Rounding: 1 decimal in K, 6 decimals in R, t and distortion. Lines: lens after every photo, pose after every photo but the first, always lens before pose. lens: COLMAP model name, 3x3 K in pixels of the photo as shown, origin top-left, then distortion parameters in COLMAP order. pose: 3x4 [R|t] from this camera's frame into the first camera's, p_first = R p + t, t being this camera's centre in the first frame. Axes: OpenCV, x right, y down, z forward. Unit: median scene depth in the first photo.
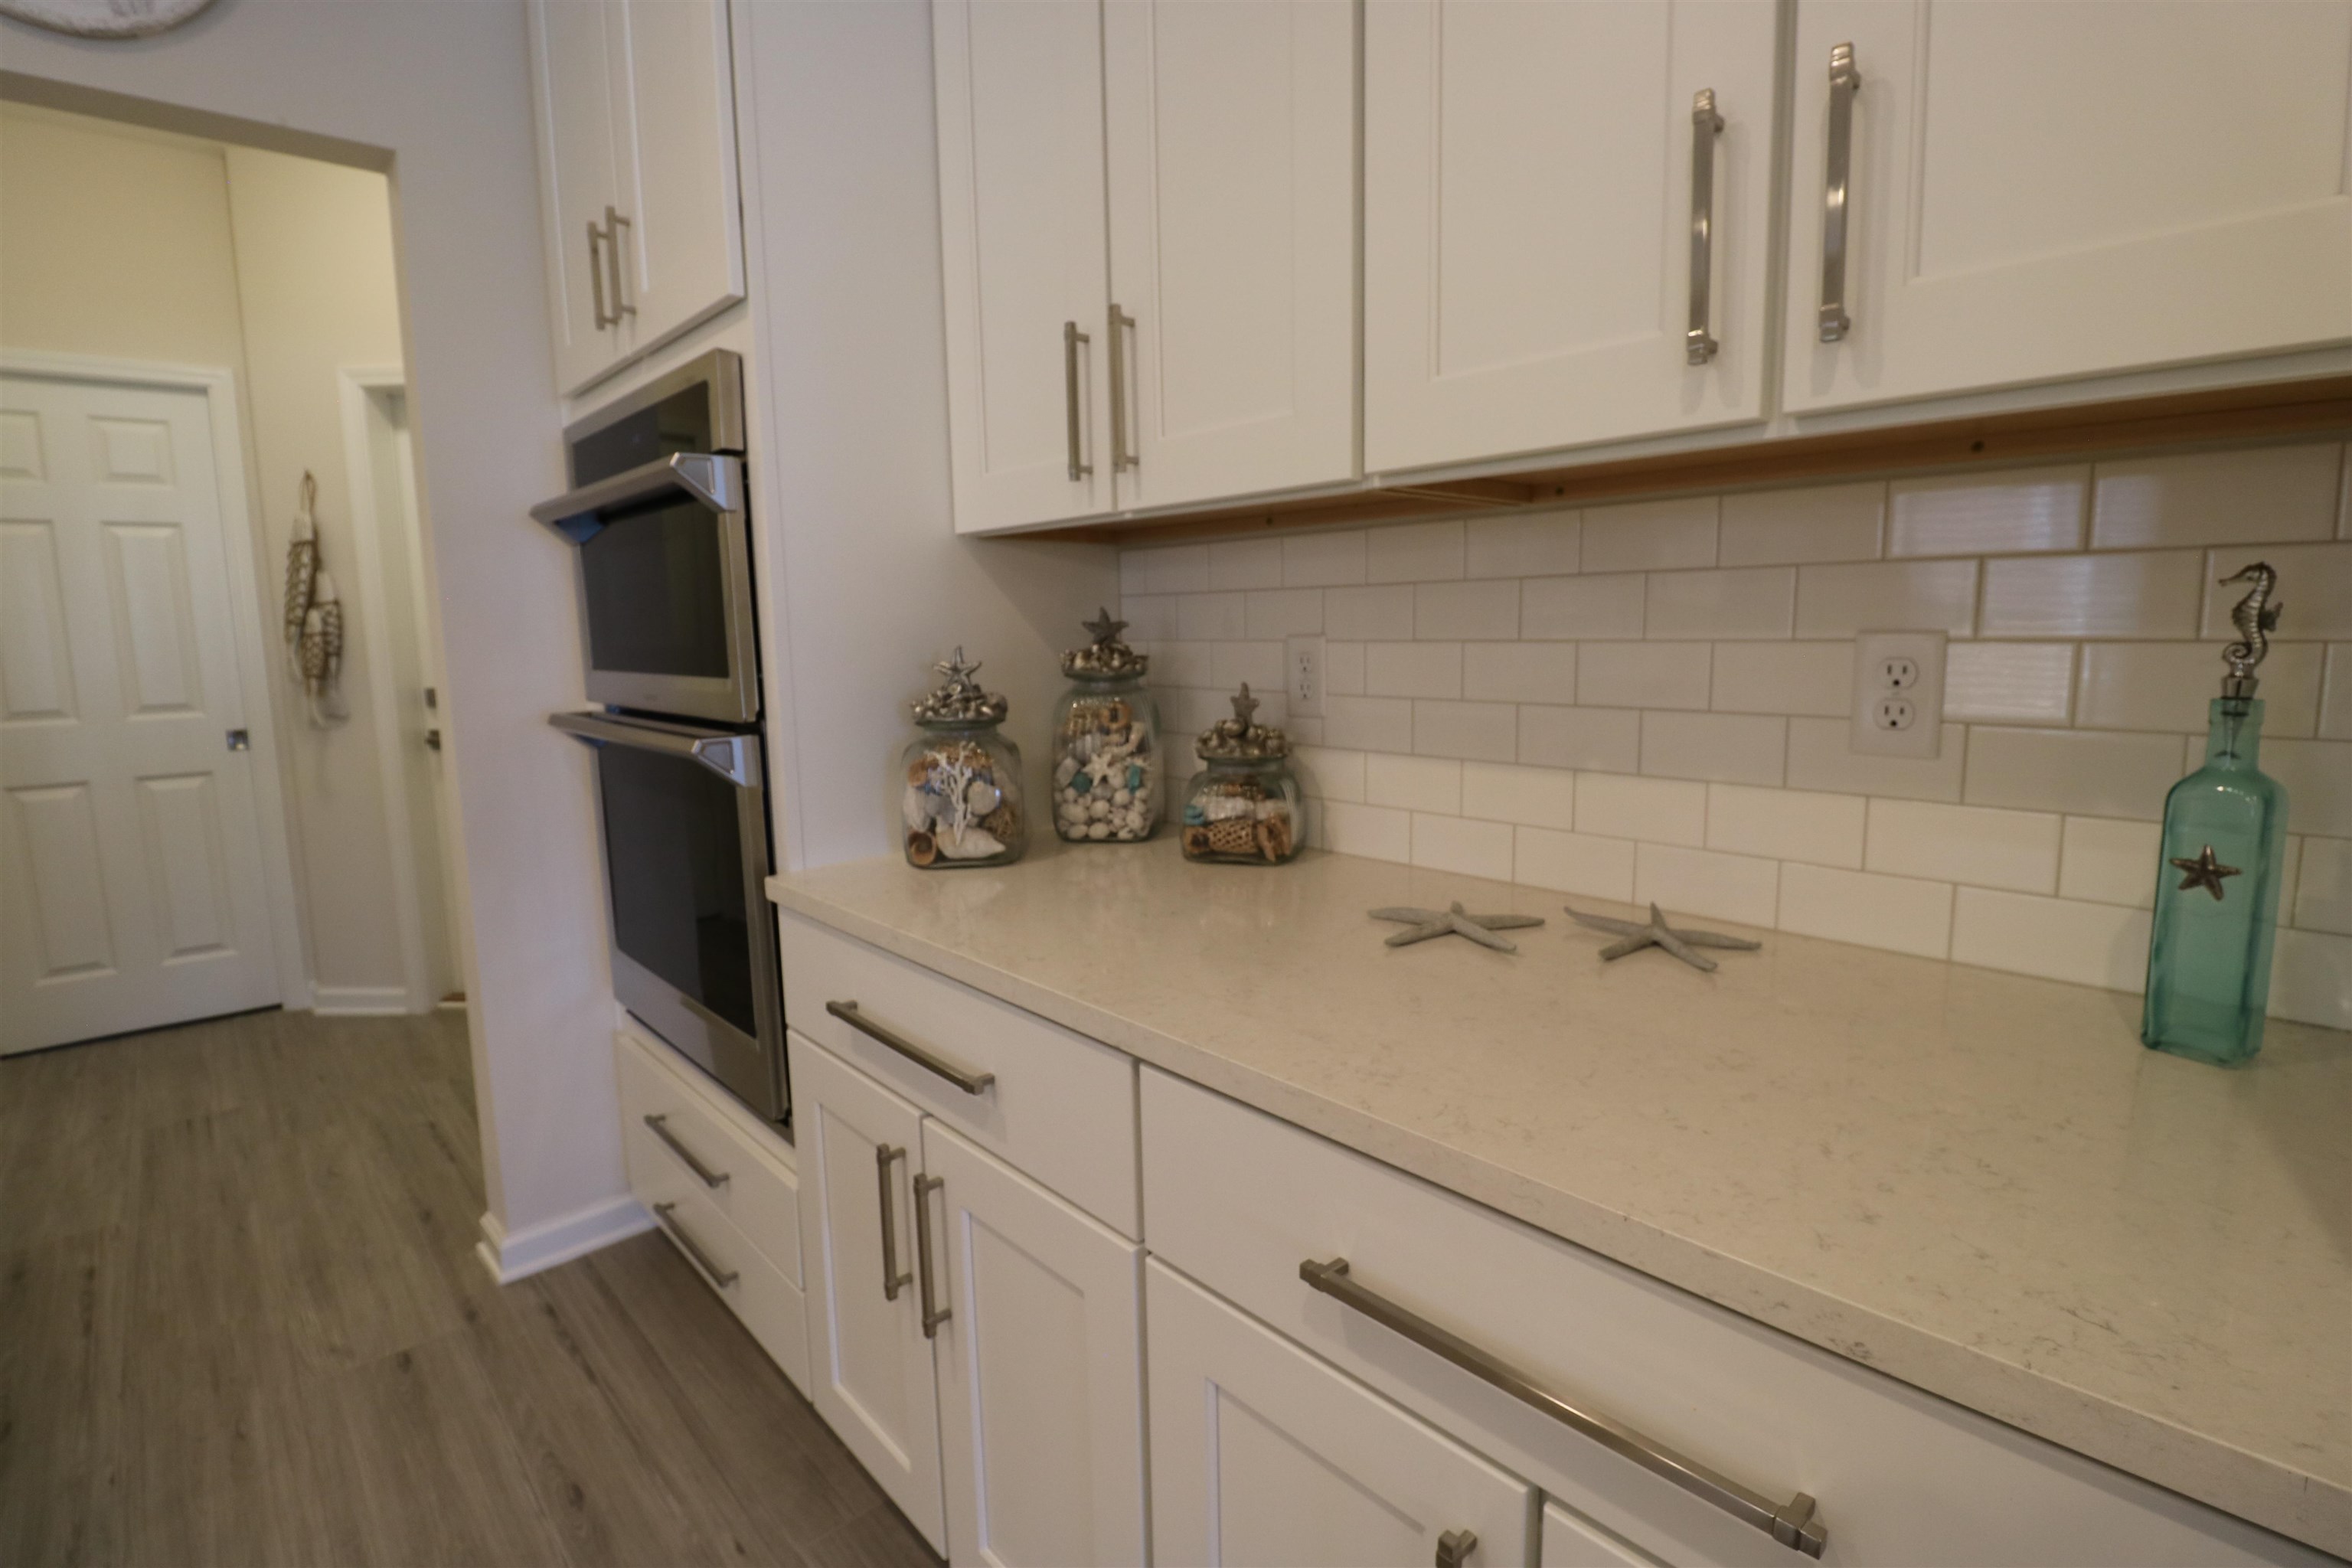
lens RADIAL K [[1106.2, 0, 1176.0], [0, 1106.2, 784.0], [0, 0, 1]] dist [-0.000648, -0.009235]
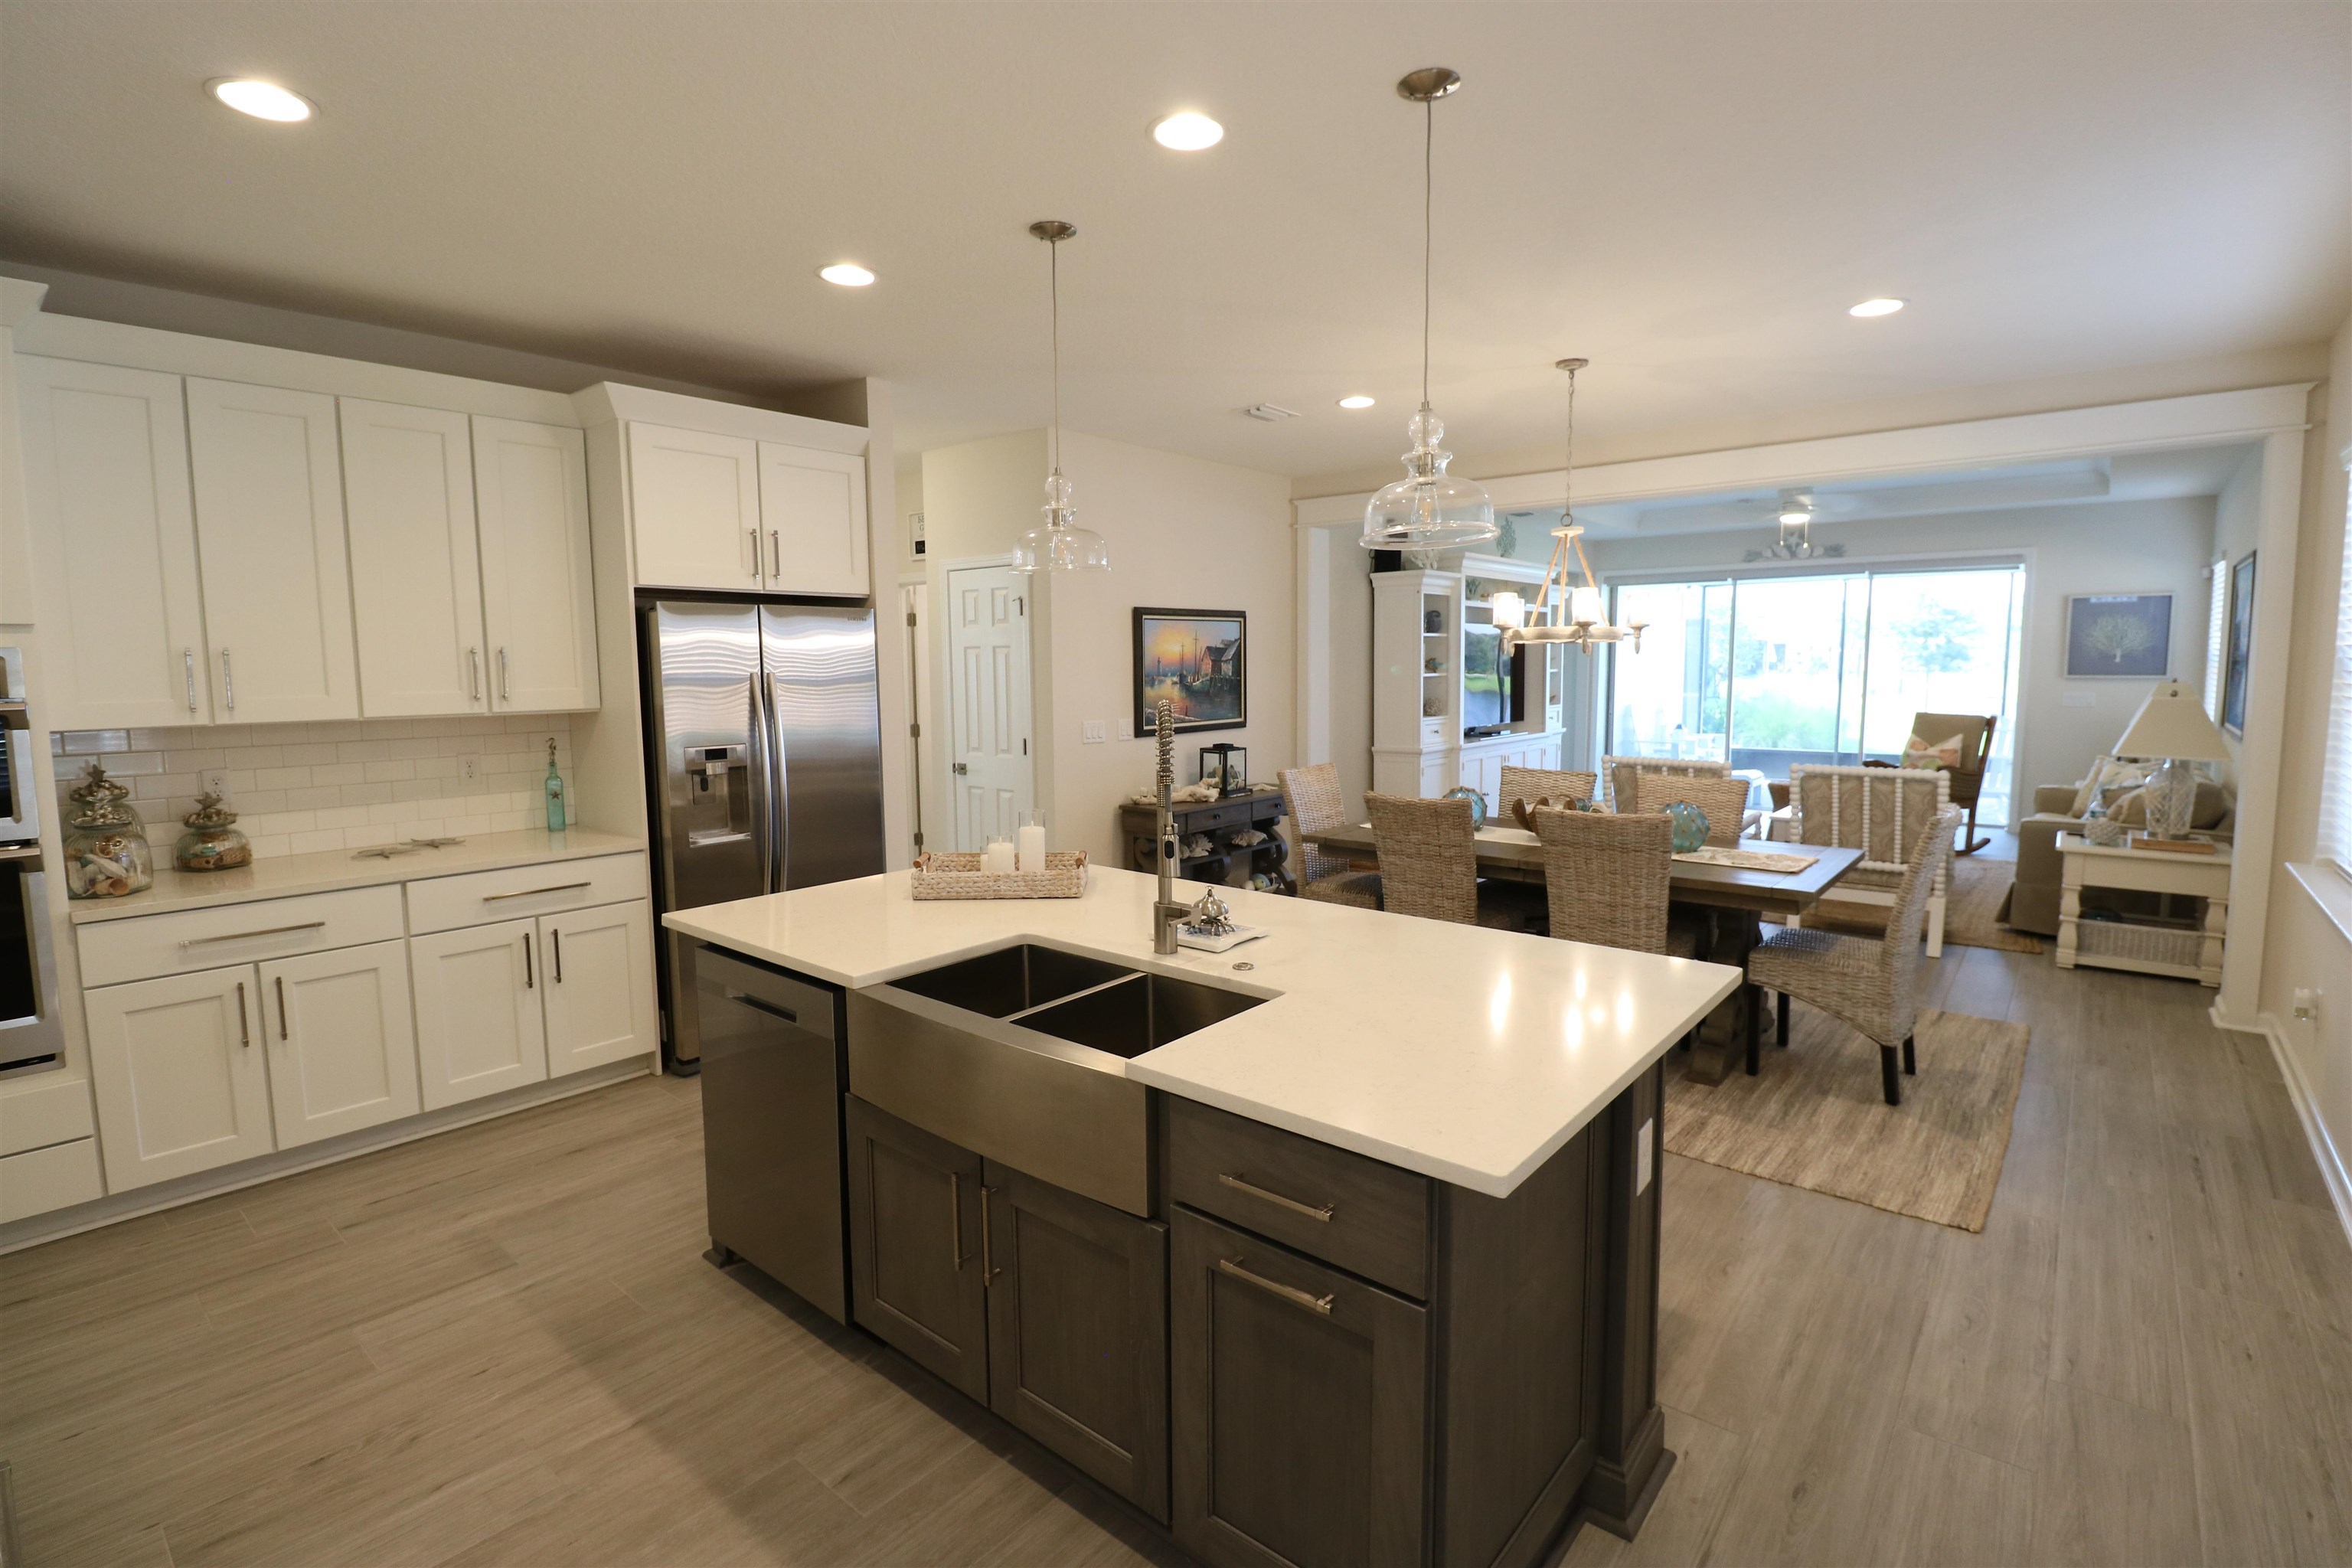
lens RADIAL K [[1106.2, 0, 1176.0], [0, 1106.2, 784.0], [0, 0, 1]] dist [-0.000648, -0.009235]
pose [[-0.134809, -0.085425, 0.987182, -1.849120], [0.155860, 0.982047, 0.106265, -0.028478], [-0.978537, 0.168187, -0.119075, -0.514304]]
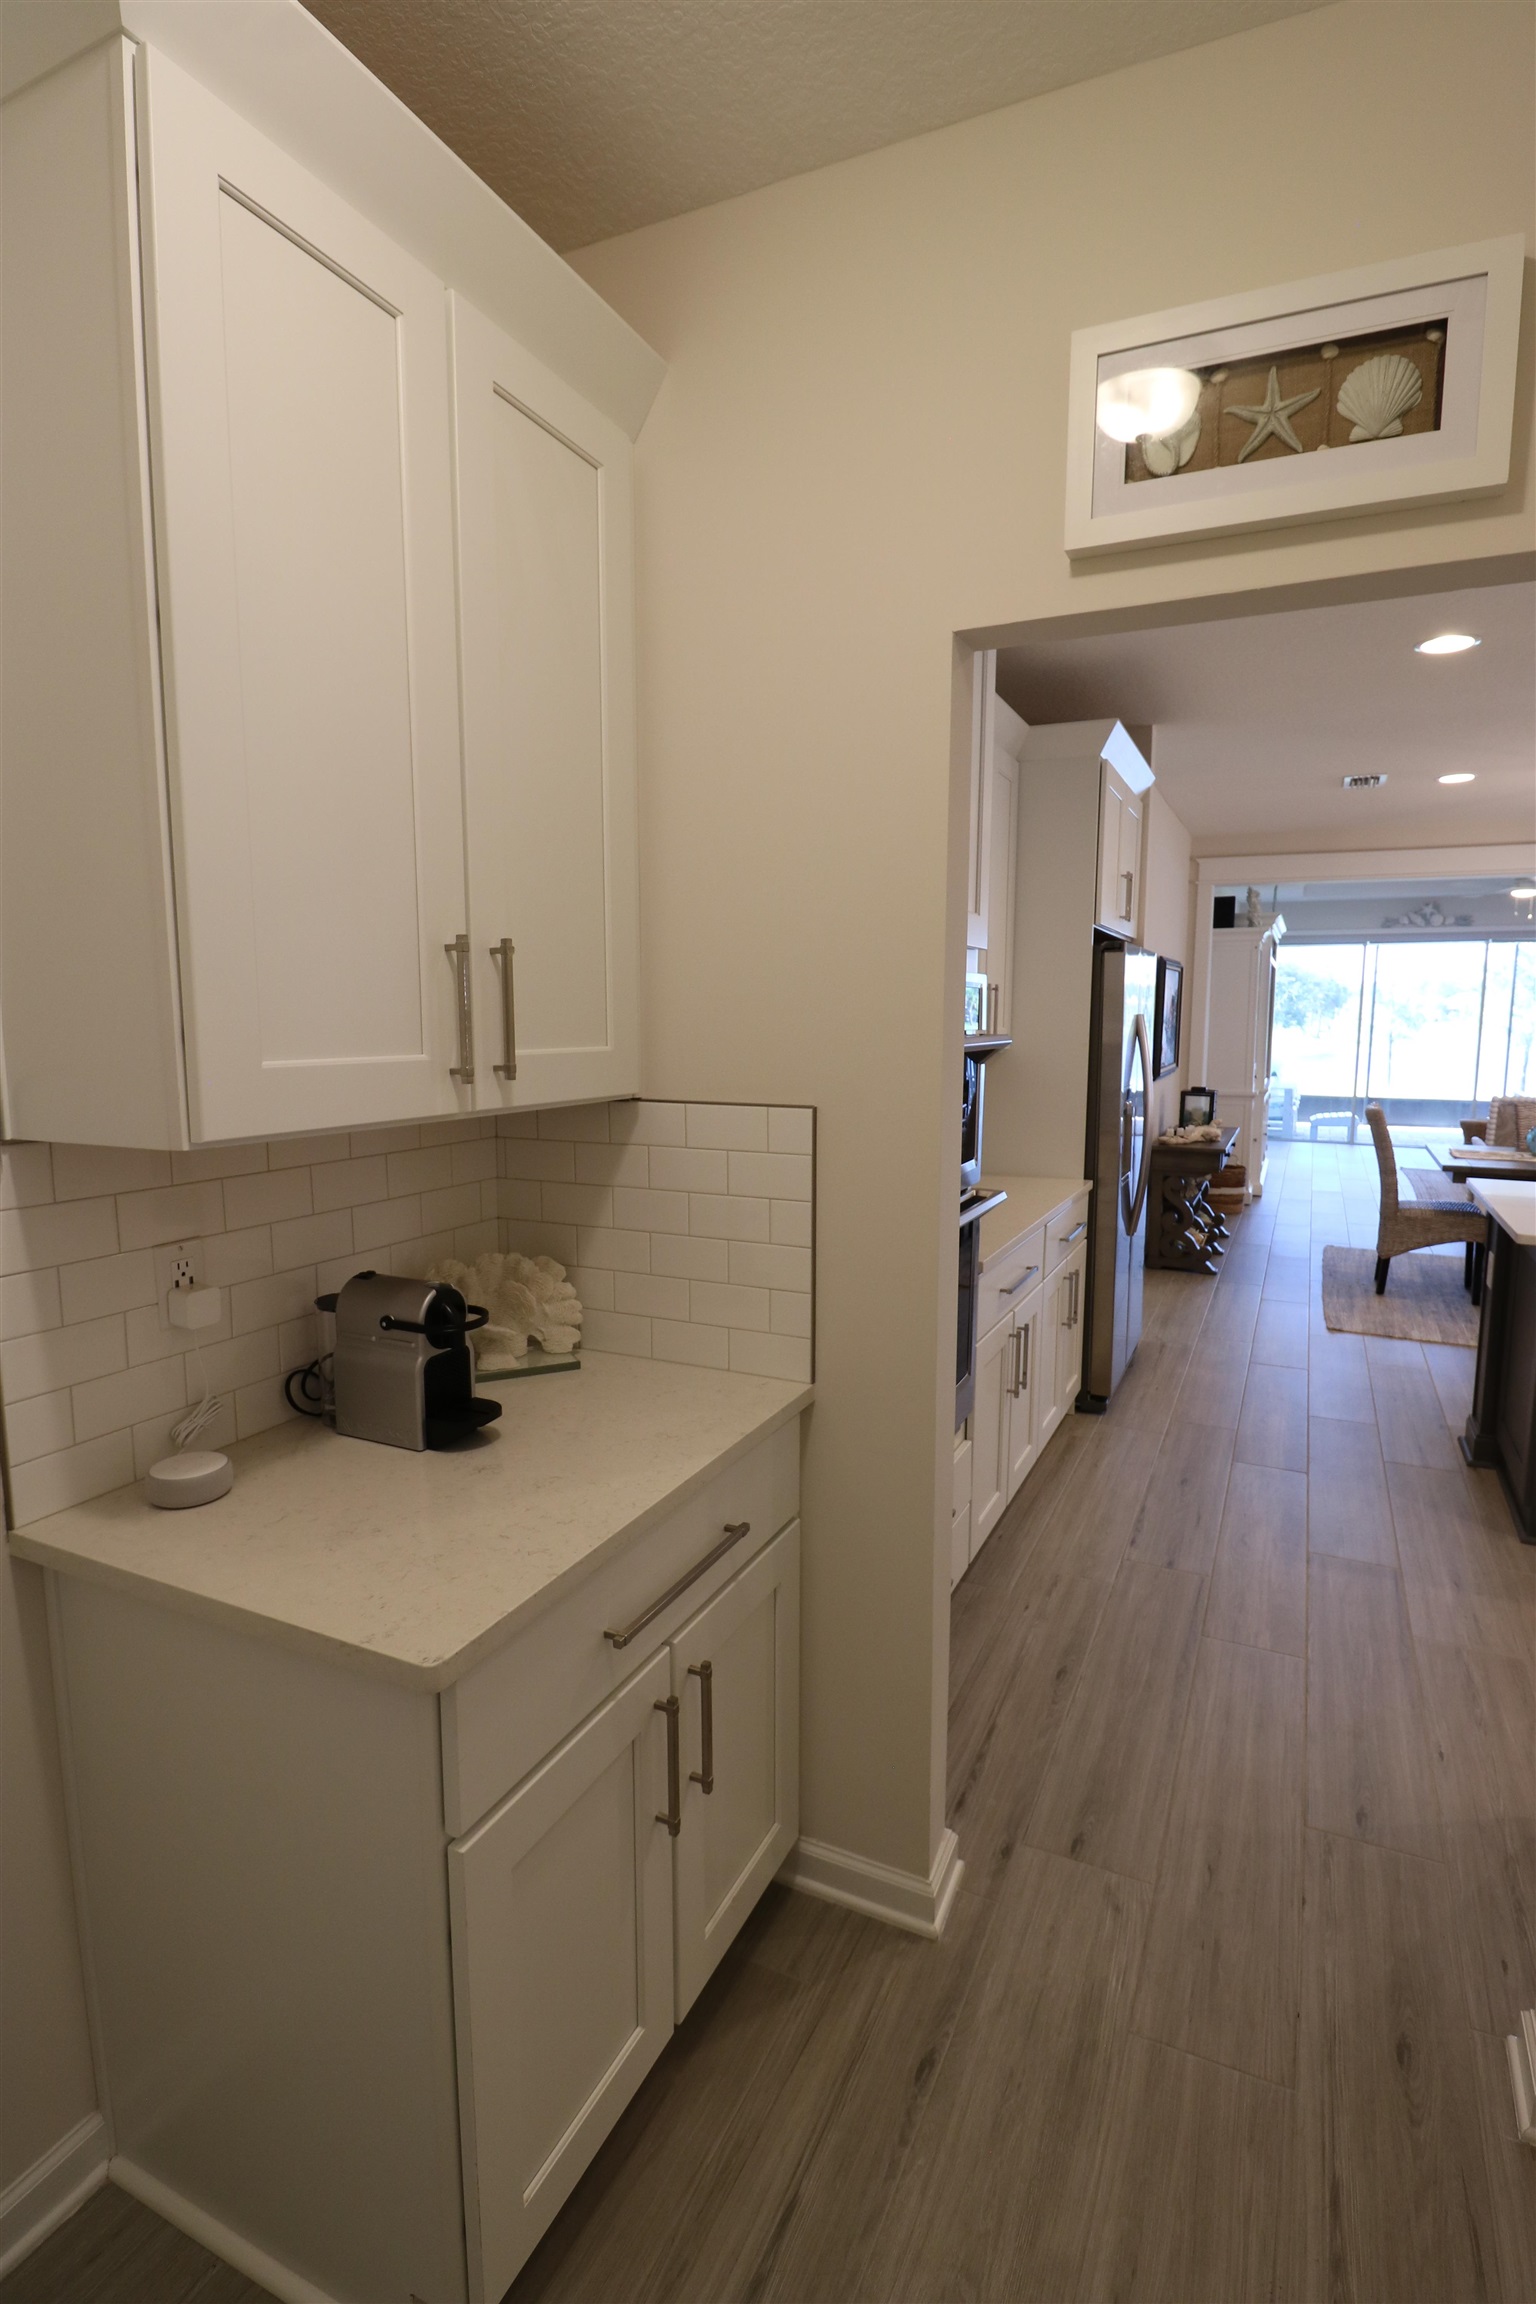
lens RADIAL K [[1147.6, 0, 796.0], [0, 1147.6, 1146.3], [0, 0, 1]] dist [0.016191, -0.018670]
pose [[-0.397431, -0.087835, 0.913419, -1.447456], [0.137024, 0.978568, 0.153719, -0.315350], [-0.907344, 0.186253, -0.376878, 1.440251]]
